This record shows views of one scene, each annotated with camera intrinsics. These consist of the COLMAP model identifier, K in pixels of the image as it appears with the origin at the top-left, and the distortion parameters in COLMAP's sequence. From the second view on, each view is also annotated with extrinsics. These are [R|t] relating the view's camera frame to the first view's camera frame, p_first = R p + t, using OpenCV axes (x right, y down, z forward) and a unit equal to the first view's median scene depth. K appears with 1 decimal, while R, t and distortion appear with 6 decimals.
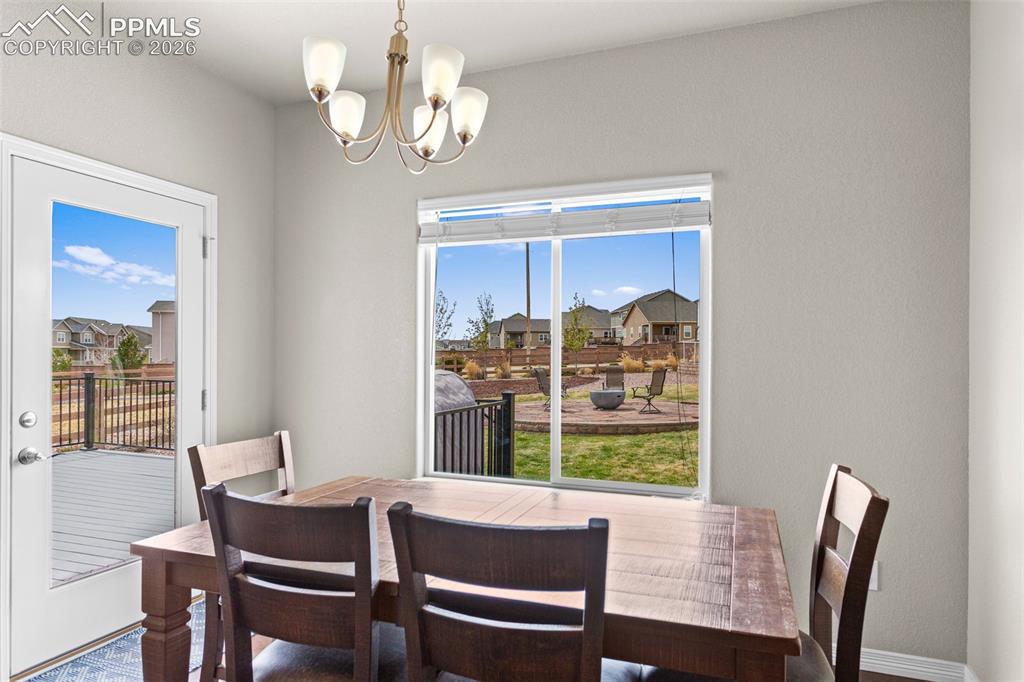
lens RADIAL K [[631.9, 0, 510.9], [0, 631.9, 354.7], [0, 0, 1]] dist [-0.001809, 0.000624]
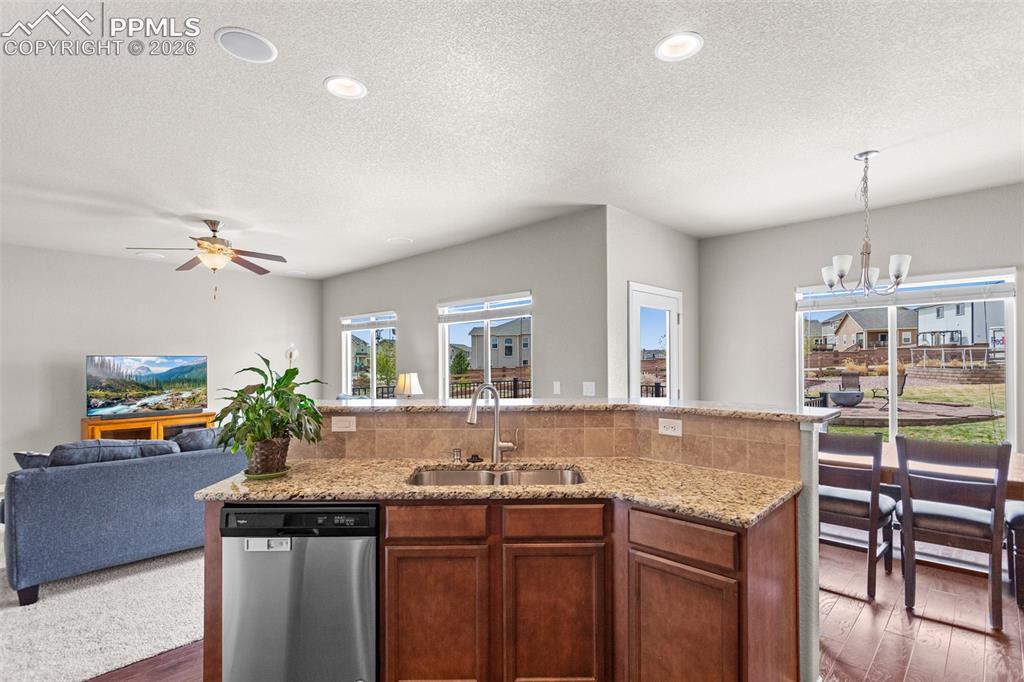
lens RADIAL K [[484.2, 0, 517.7], [0, 484.2, 358.3], [0, 0, 1]] dist [0.000346, 0.000324]
pose [[0.922077, -0.013306, -0.386779, -0.071136], [0.010988, 0.999906, -0.008203, -0.007286], [0.386852, 0.003313, 0.922136, -0.123770]]
